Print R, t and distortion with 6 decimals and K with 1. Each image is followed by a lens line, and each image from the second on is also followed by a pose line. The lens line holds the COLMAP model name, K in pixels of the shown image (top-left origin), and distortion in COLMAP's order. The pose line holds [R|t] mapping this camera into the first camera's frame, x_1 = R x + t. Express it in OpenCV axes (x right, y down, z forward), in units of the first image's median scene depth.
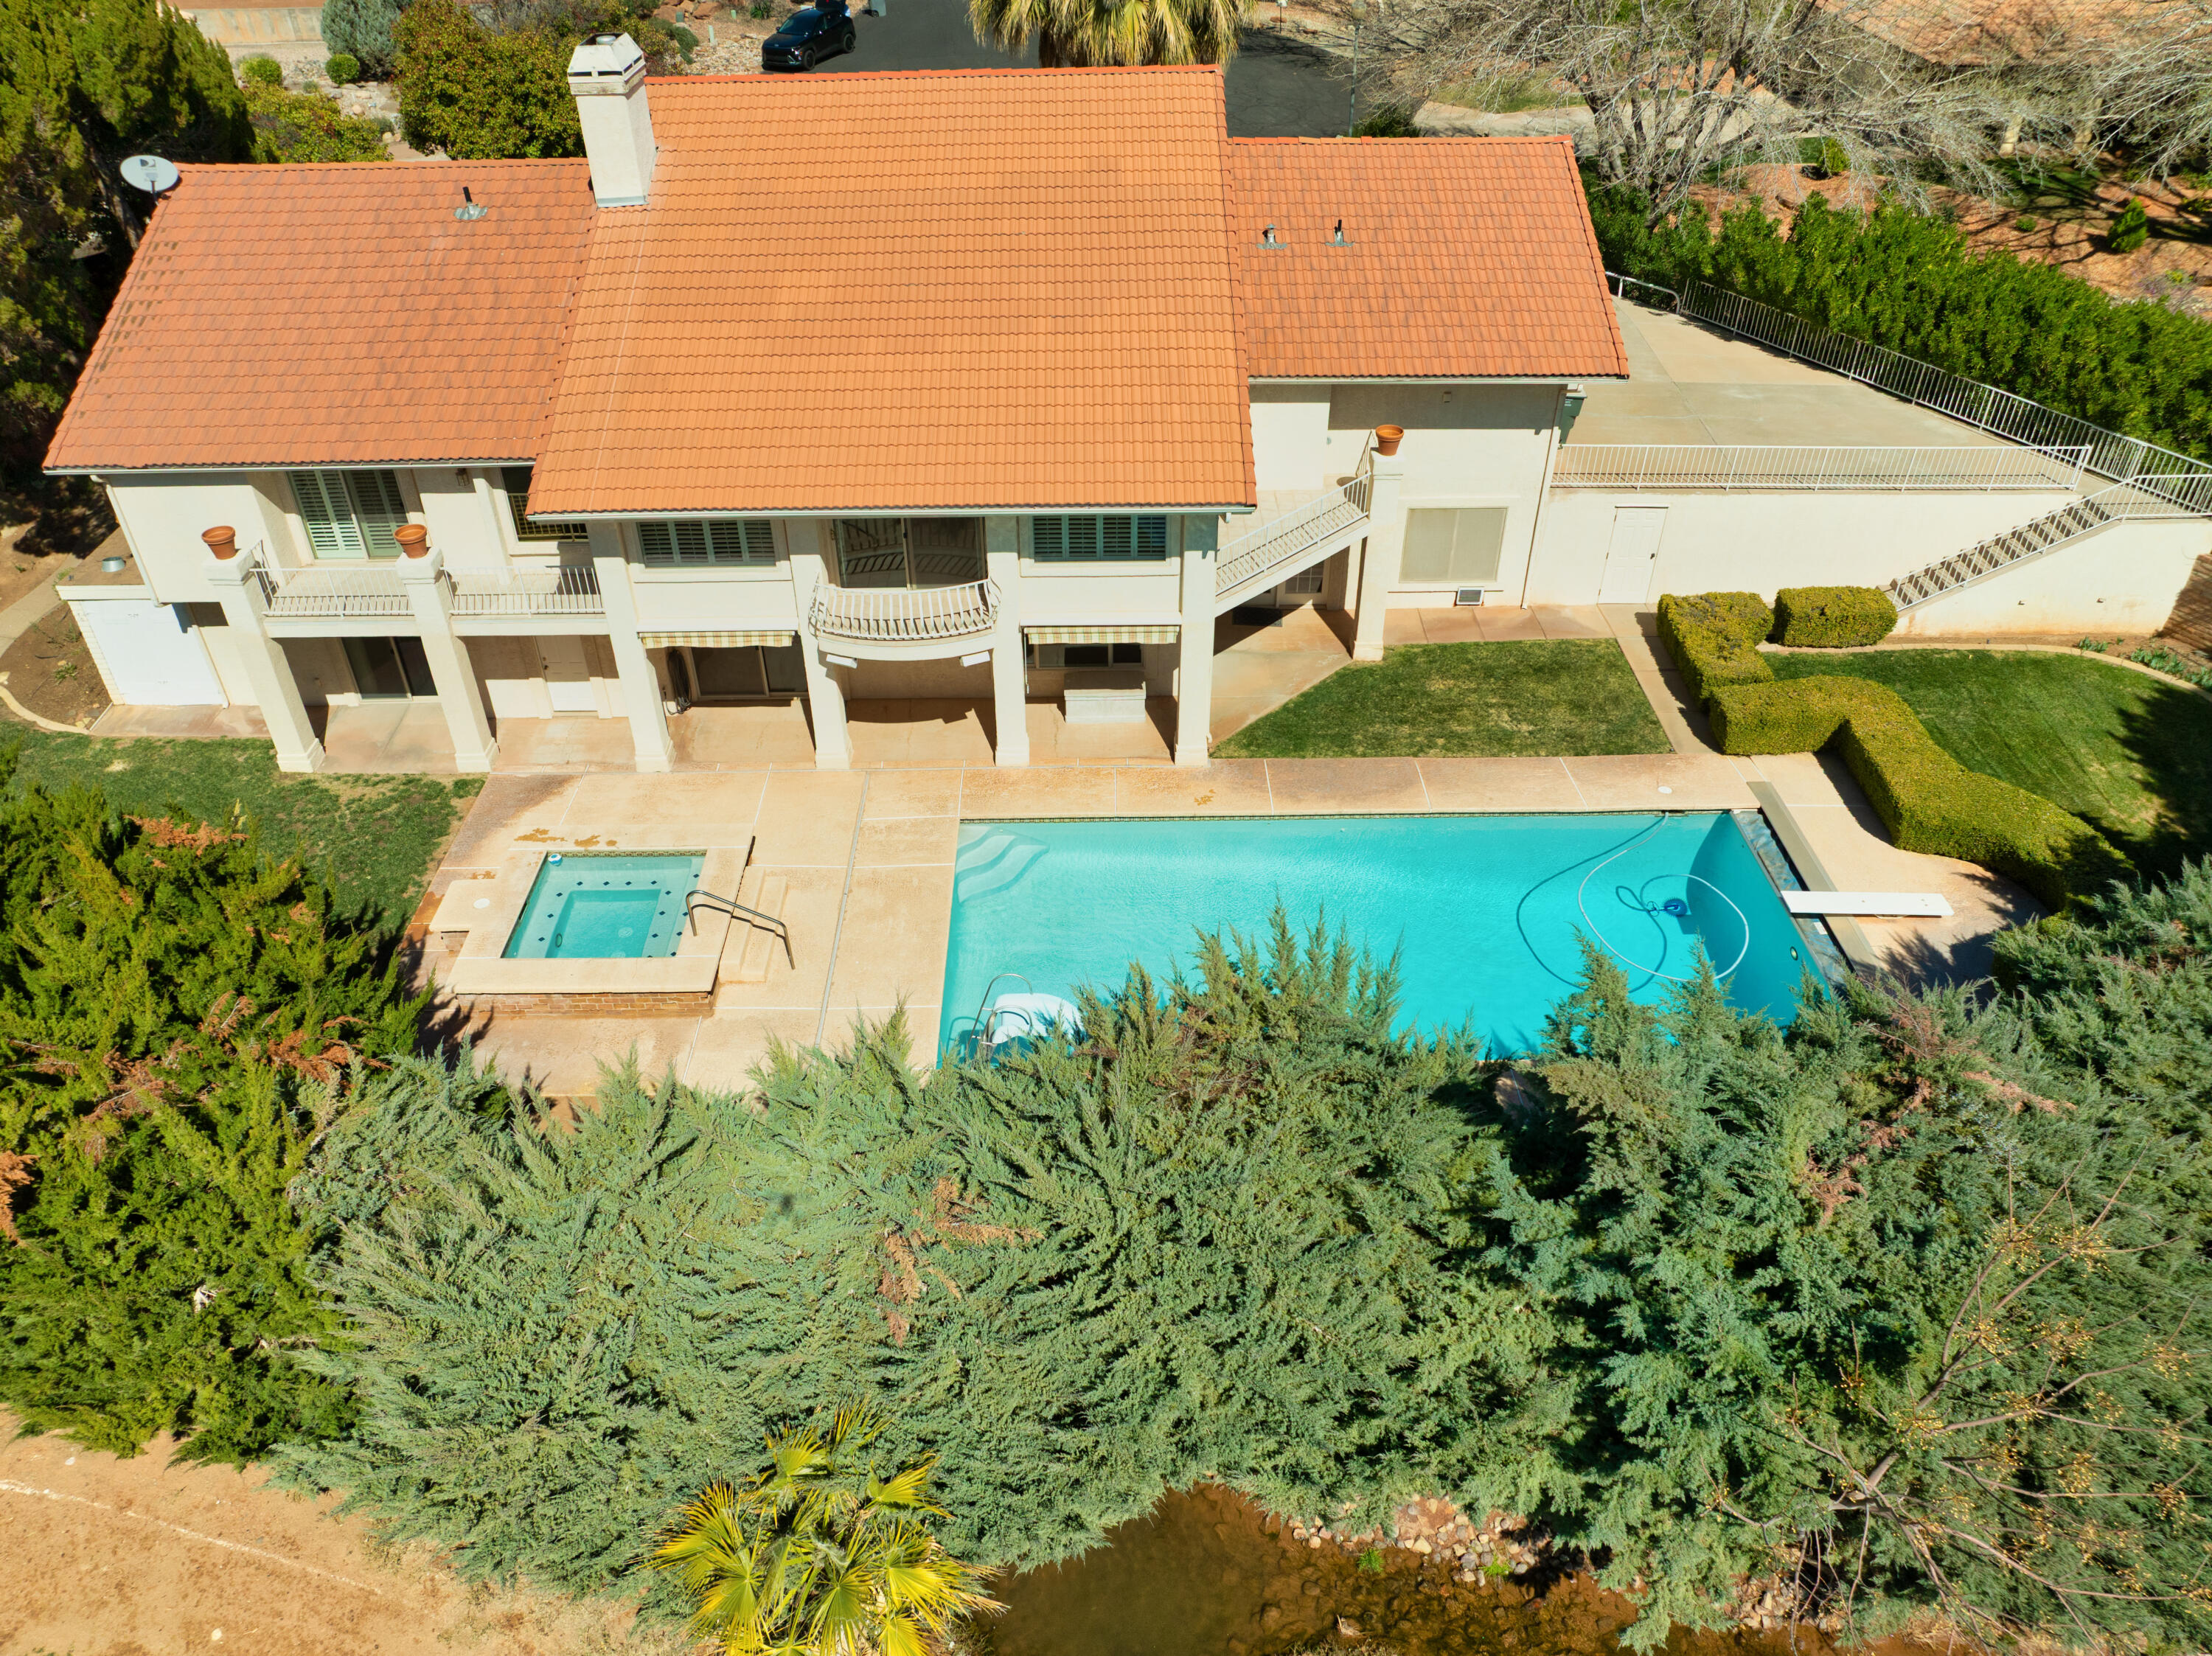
lens RADIAL K [[1572.7, 0, 1113.5], [0, 1572.7, 821.9], [0, 0, 1]] dist [-0.052622, 0.016235]
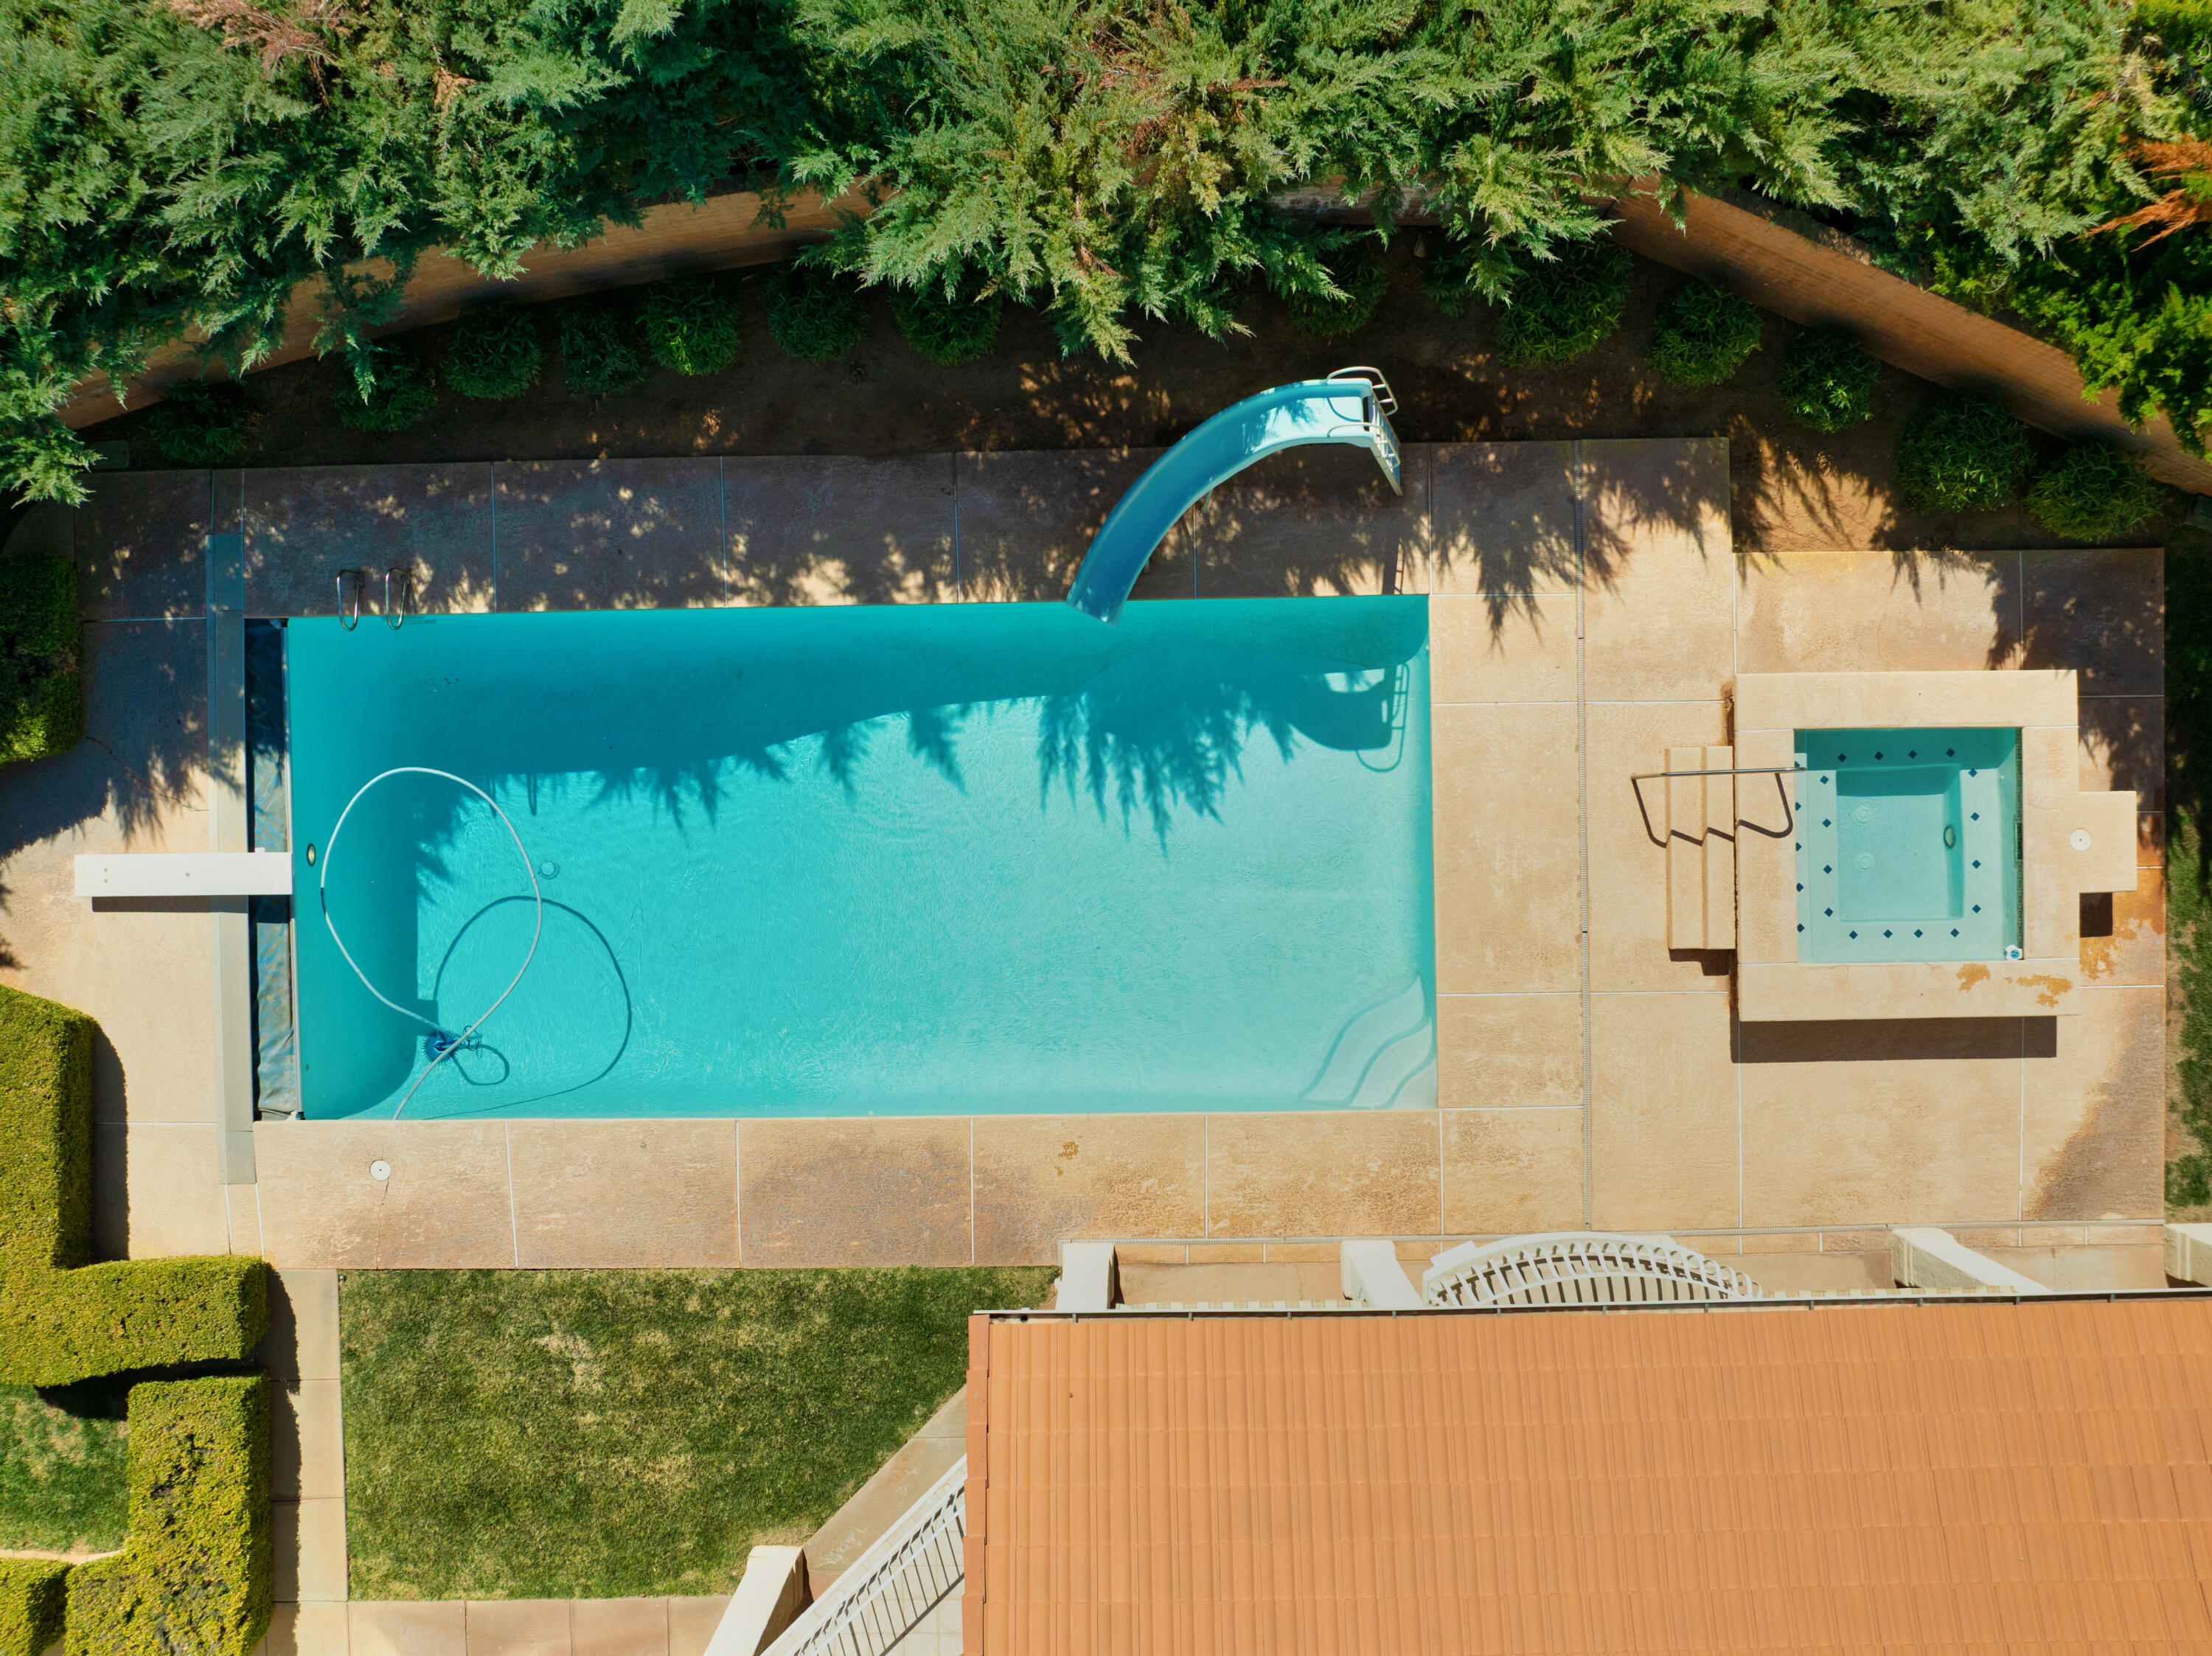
lens RADIAL K [[1550.0, 0, 1097.0], [0, 1550.0, 834.4], [0, 0, 1]] dist [-0.047362, 0.009588]
pose [[-0.999879, -0.002133, 0.015428, 0.034525], [0.013586, -0.603872, 0.796966, -0.427625], [0.007617, 0.797079, 0.603827, 0.467256]]
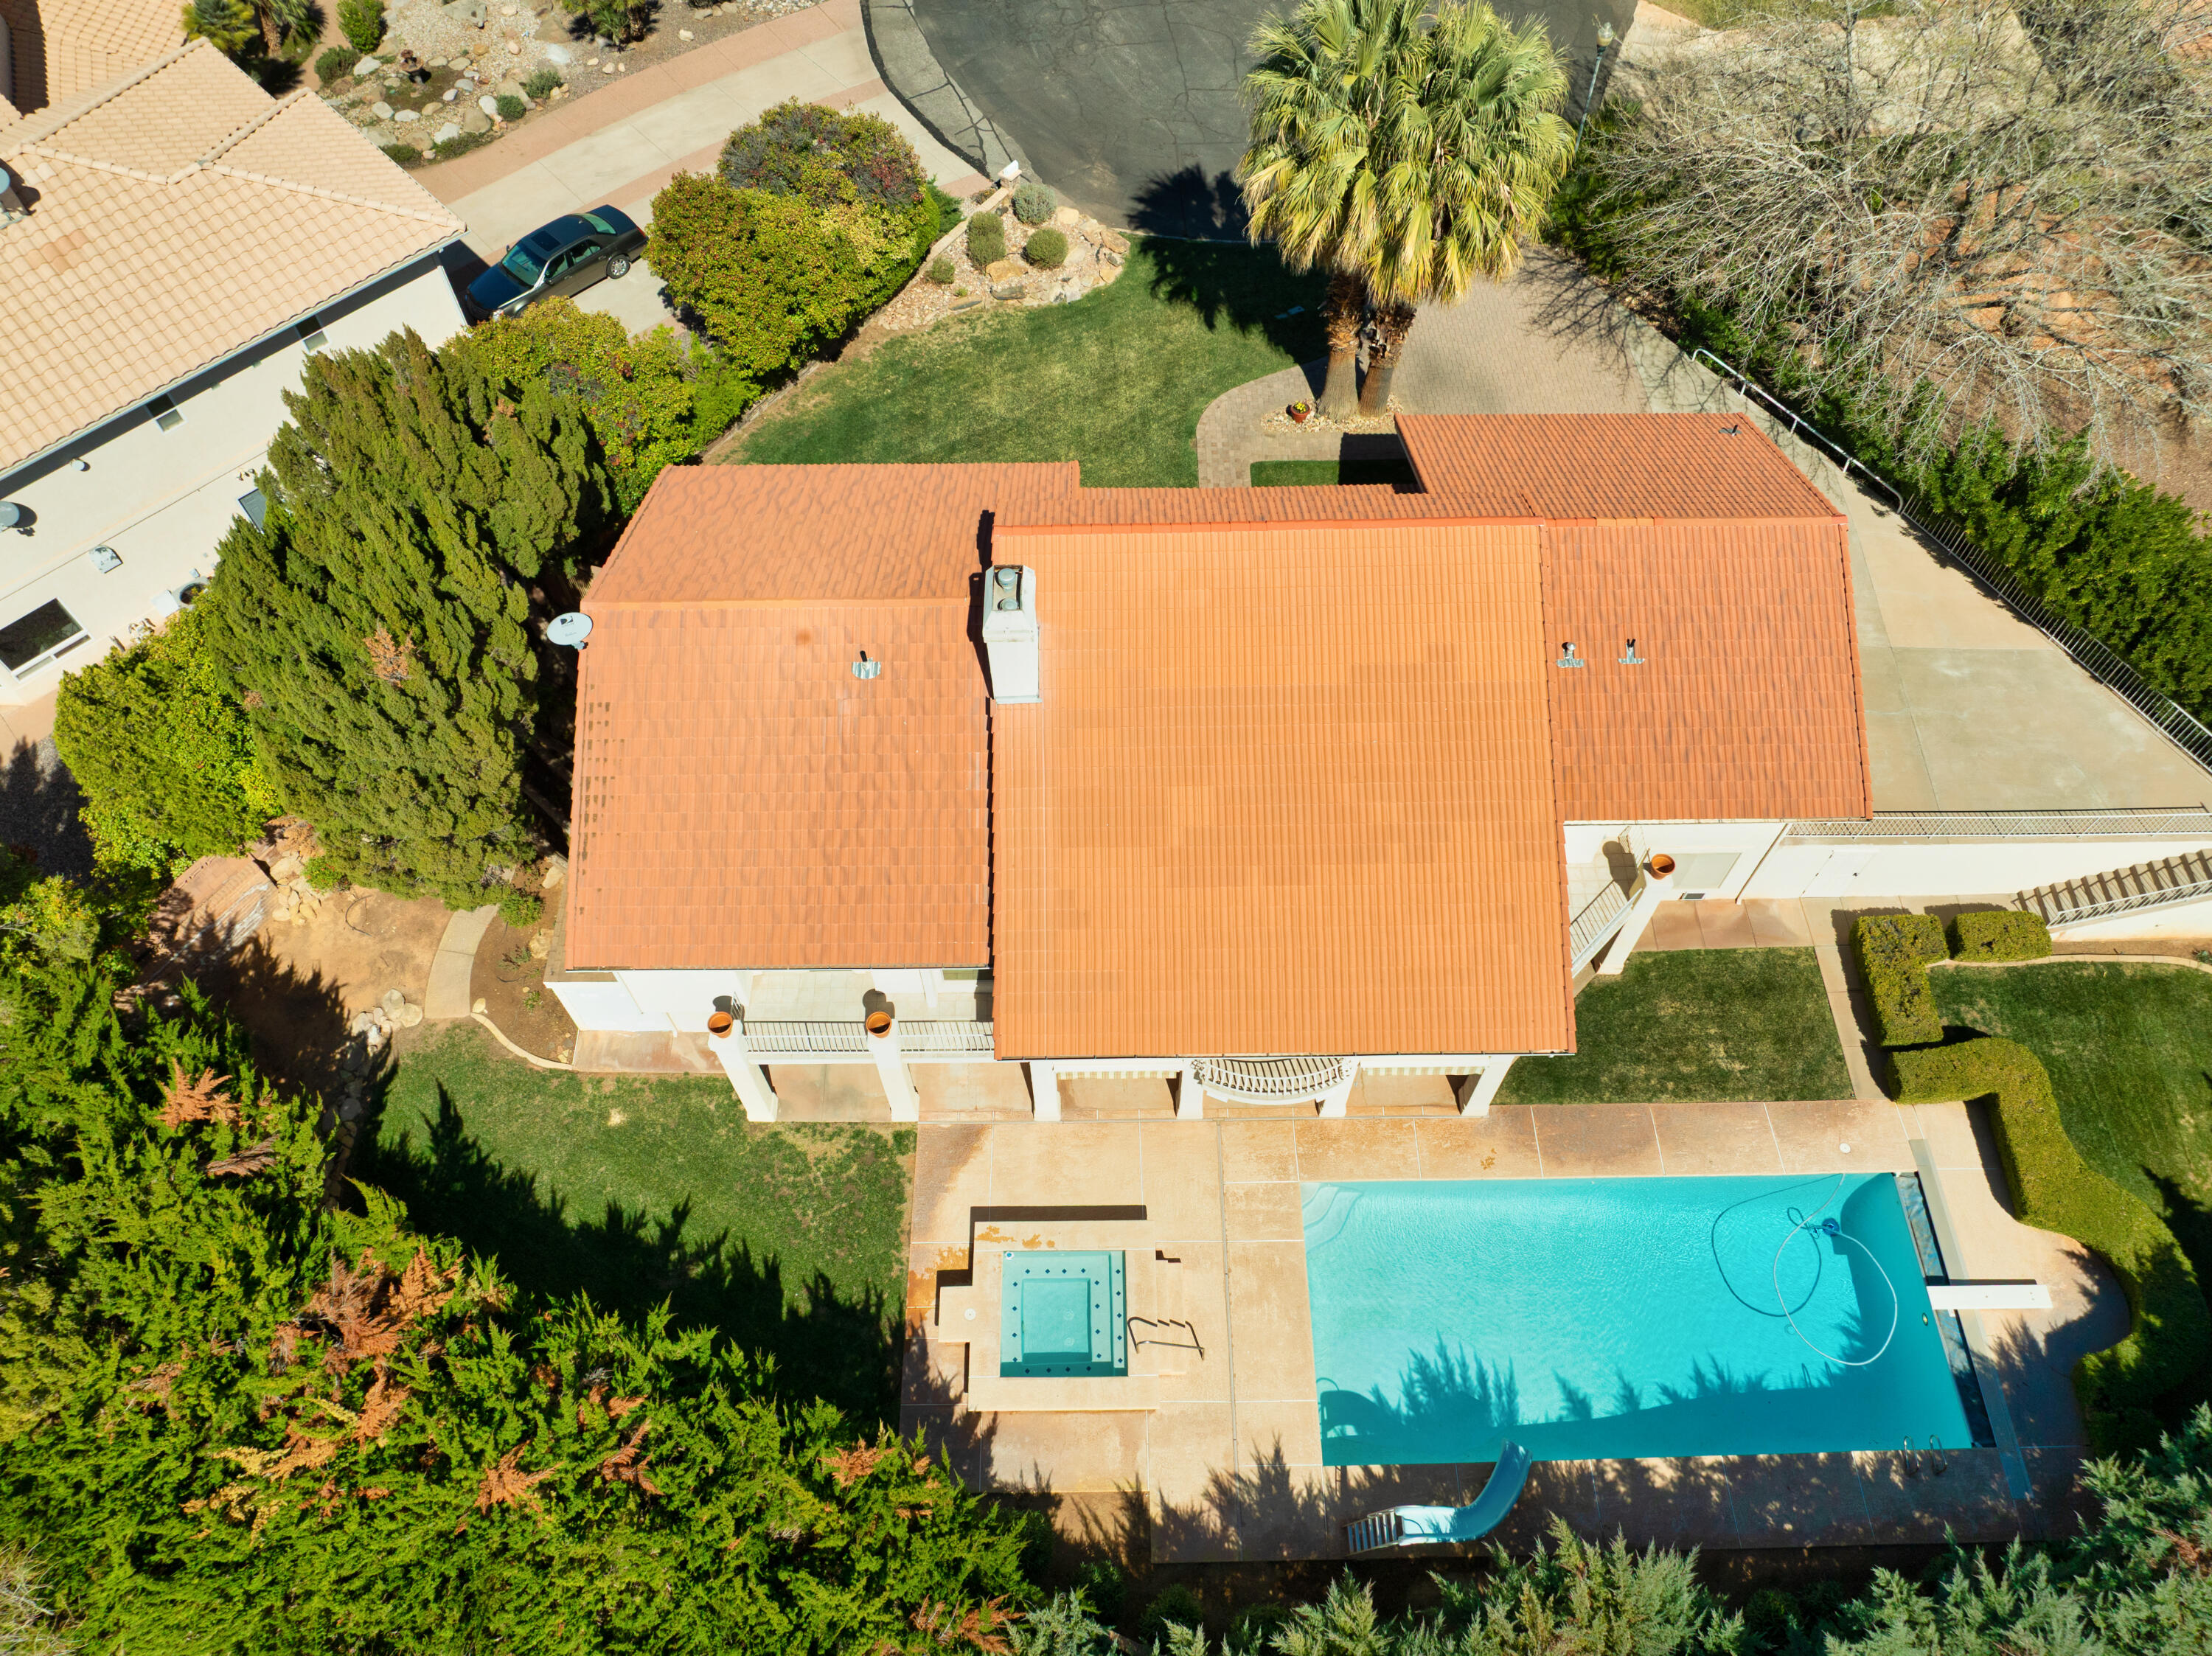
lens RADIAL K [[1567.3, 0, 1109.4], [0, 1567.3, 819.6], [0, 0, 1]] dist [-0.046320, 0.005365]
pose [[0.999976, 0.004097, -0.005539, -0.230701], [-0.001900, 0.936768, 0.349947, -0.677482], [0.006623, -0.349928, 0.936753, -0.091785]]
